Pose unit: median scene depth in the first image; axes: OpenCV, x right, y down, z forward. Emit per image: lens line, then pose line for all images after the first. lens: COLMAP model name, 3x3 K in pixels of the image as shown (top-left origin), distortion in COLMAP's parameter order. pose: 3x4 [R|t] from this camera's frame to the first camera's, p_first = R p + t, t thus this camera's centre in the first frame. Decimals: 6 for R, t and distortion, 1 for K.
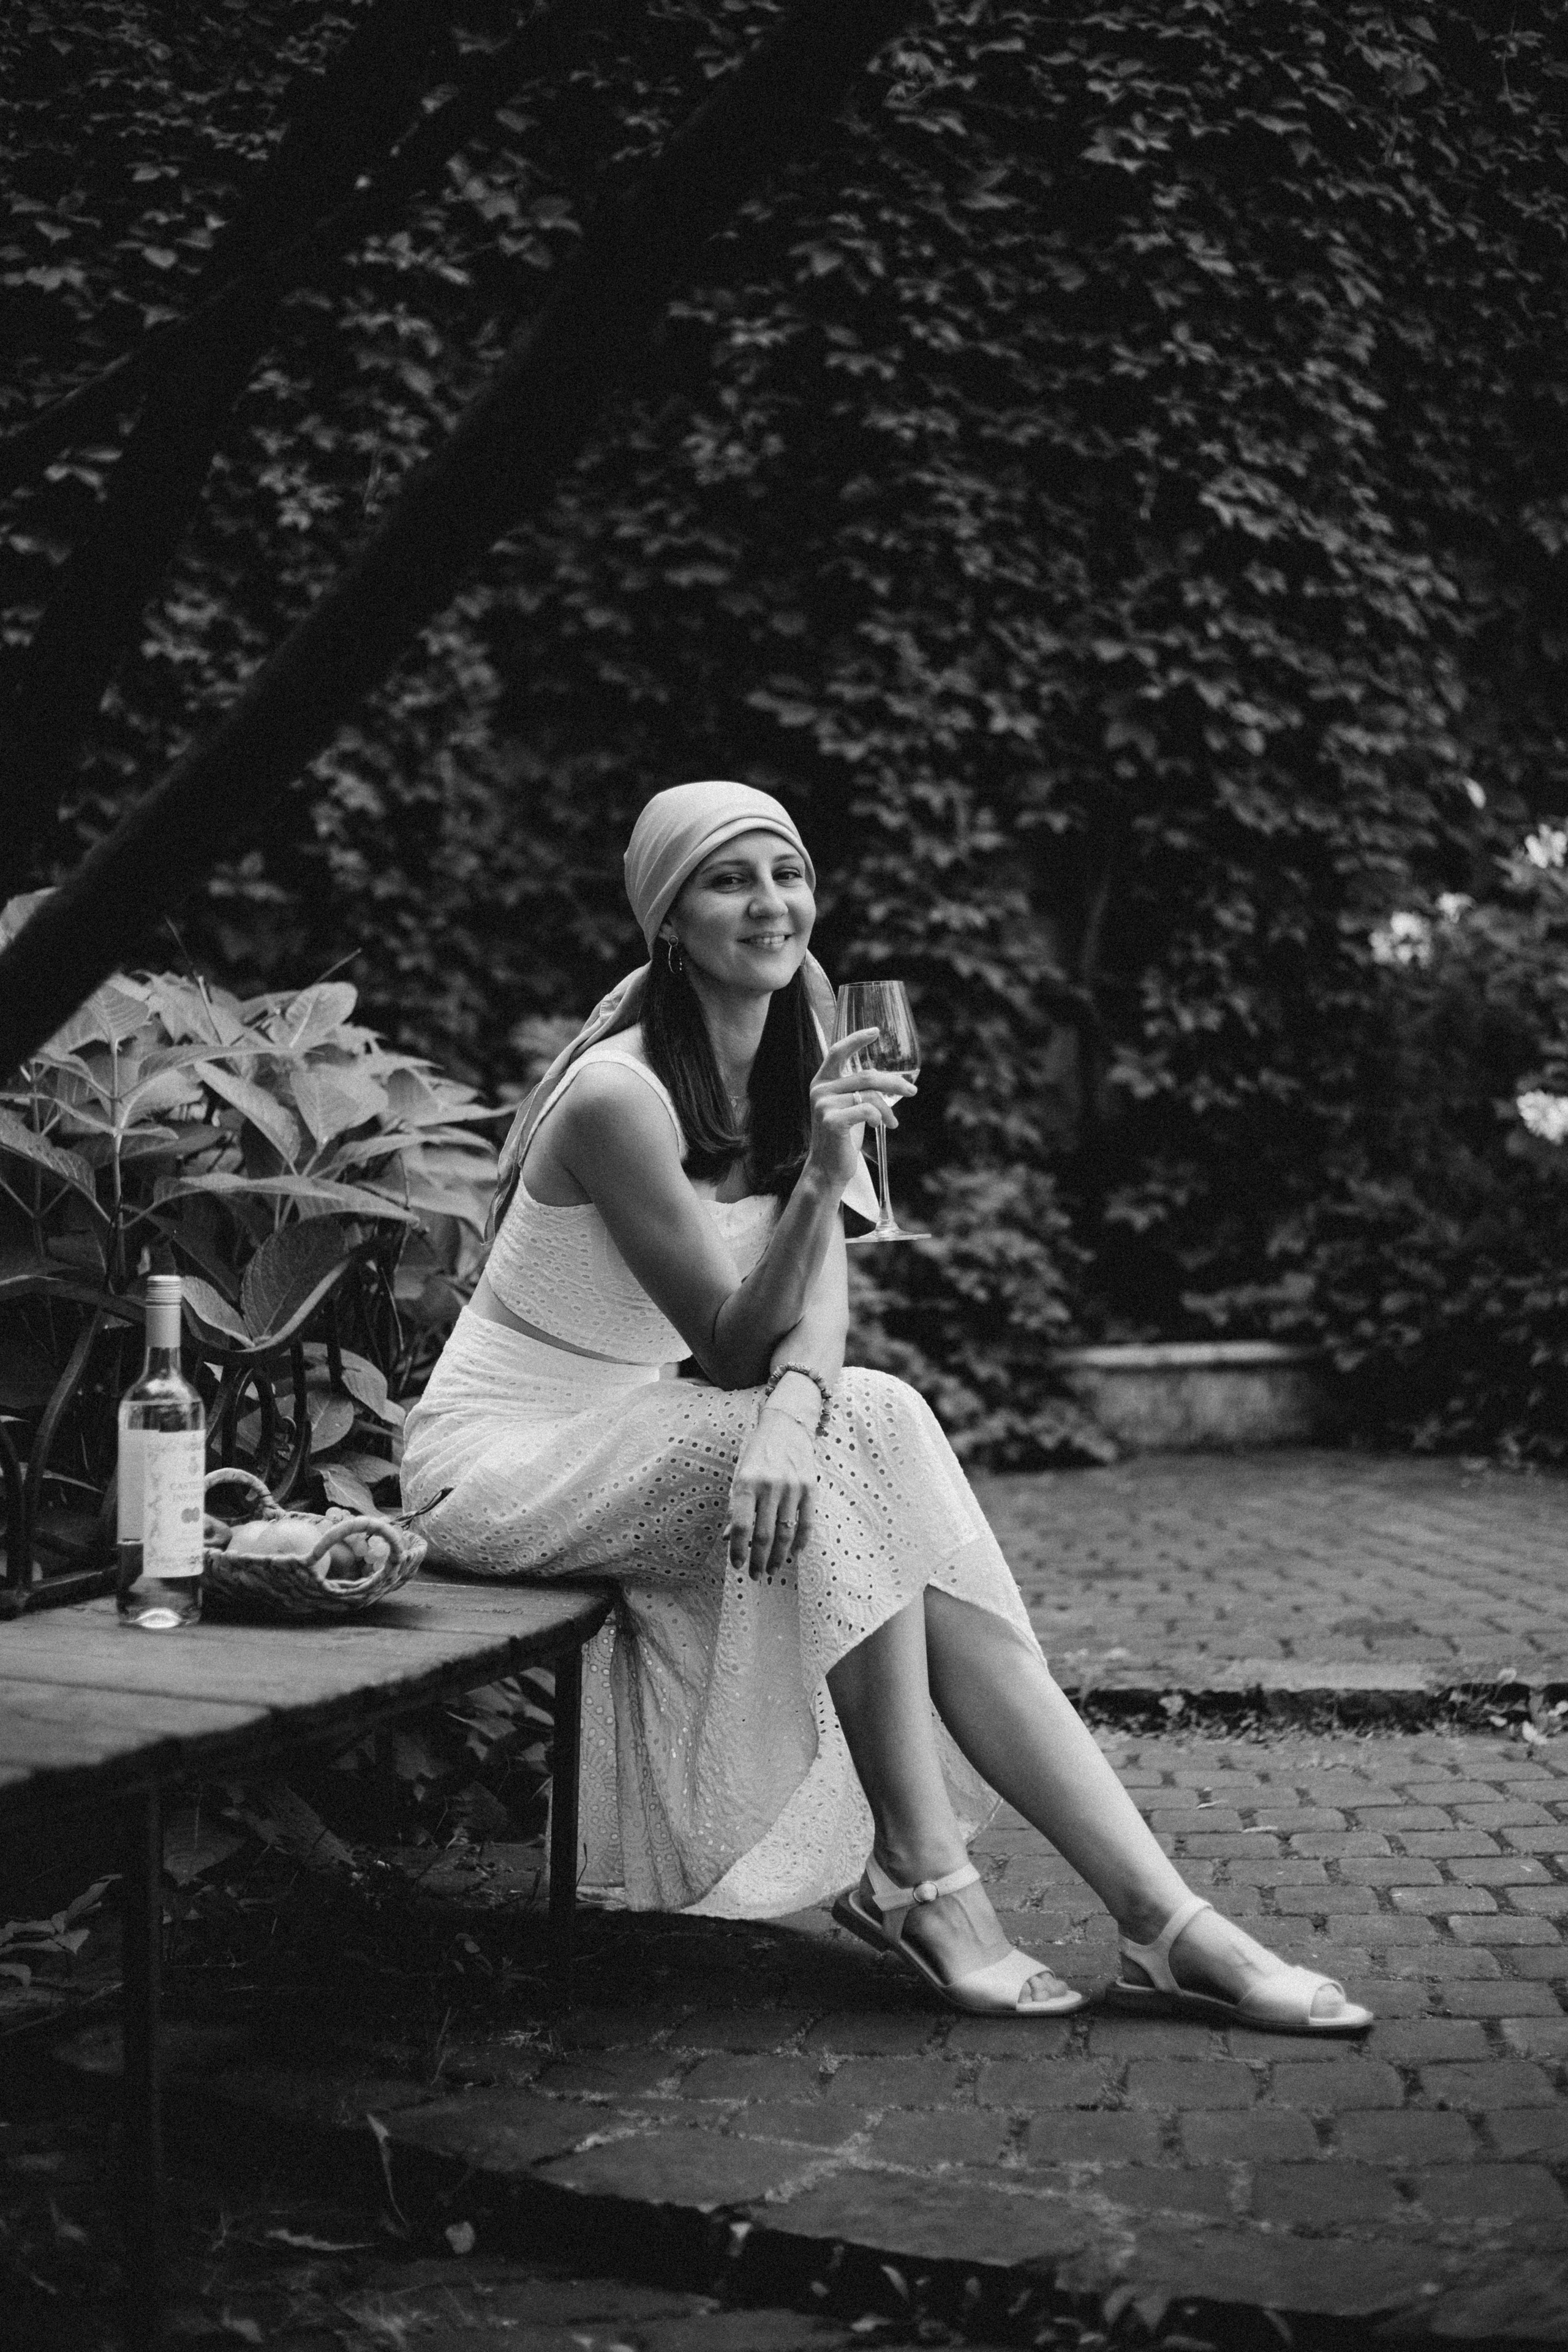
lens RADIAL K [[3491.7, 0, 783.2], [0, 3491.7, 1255.3], [0, 0, 1]] dist [-0.122520, -0.039626]
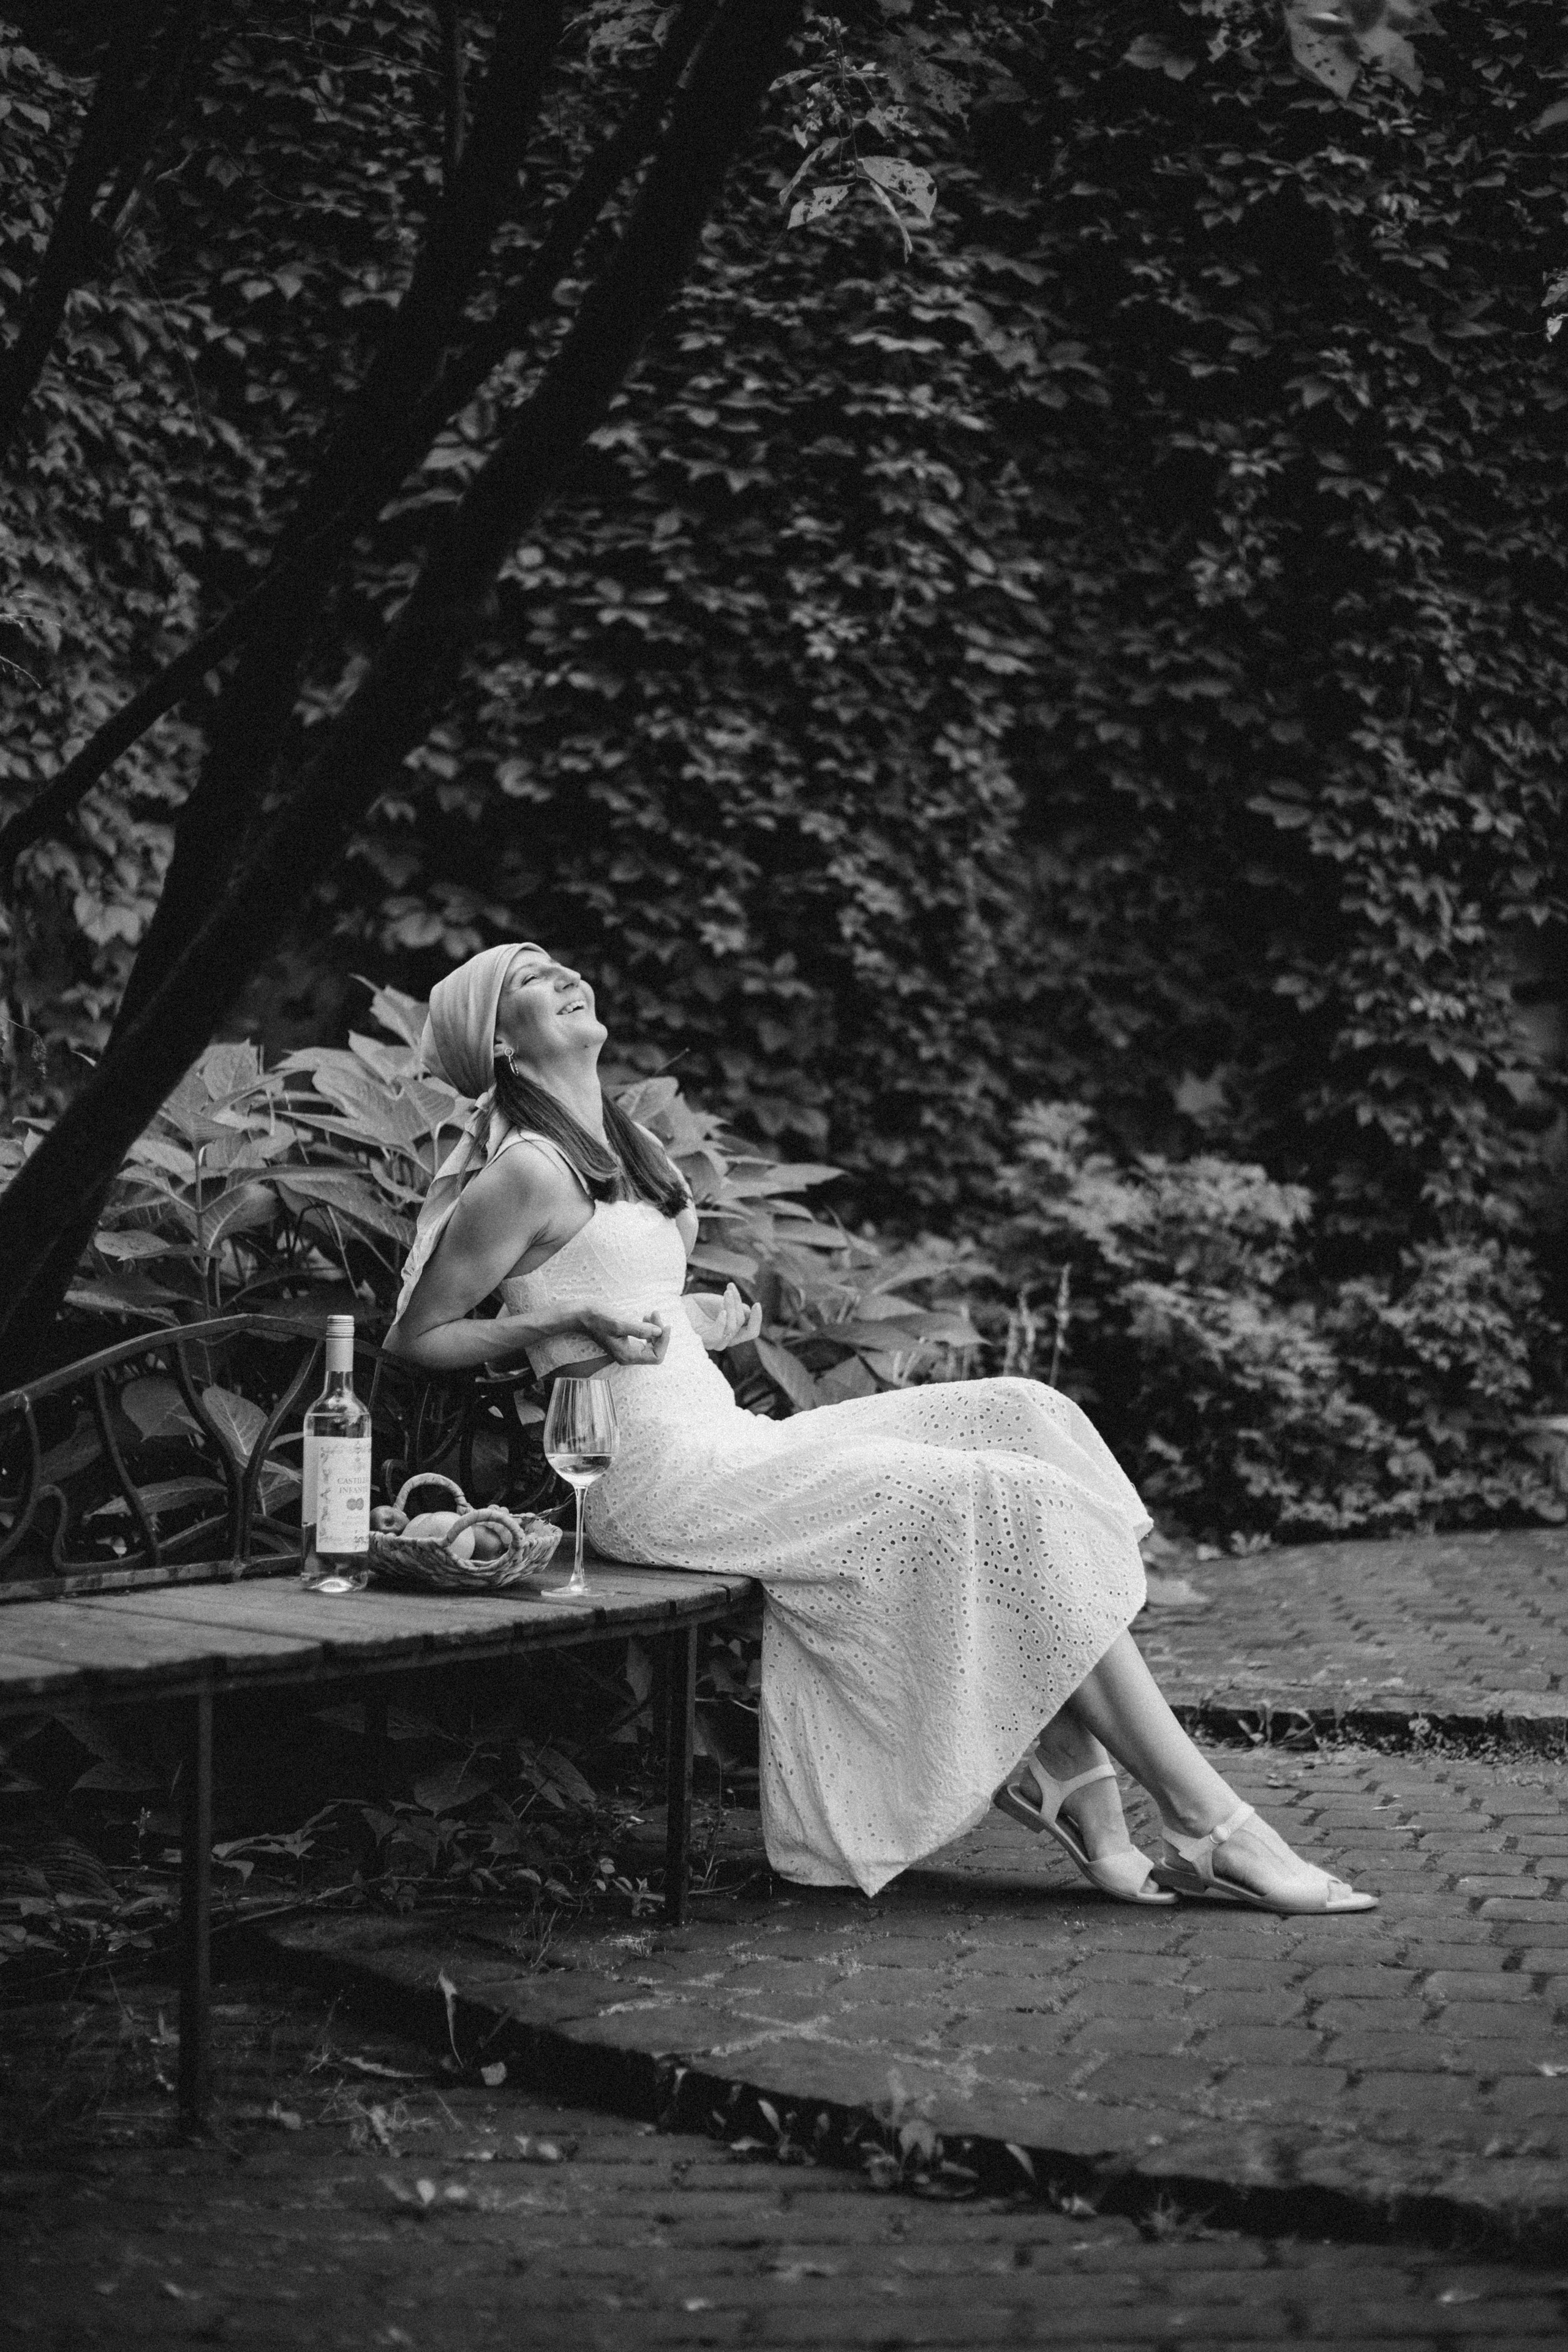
lens RADIAL K [[3563.6, 0, 782.8], [0, 3563.6, 1285.1], [0, 0, 1]] dist [-0.130070, -0.128257]
pose [[0.967974, 0.008866, -0.250896, 0.128949], [-0.012597, 0.999833, -0.013266, 0.004335], [0.250736, 0.016001, 0.967923, -0.090748]]
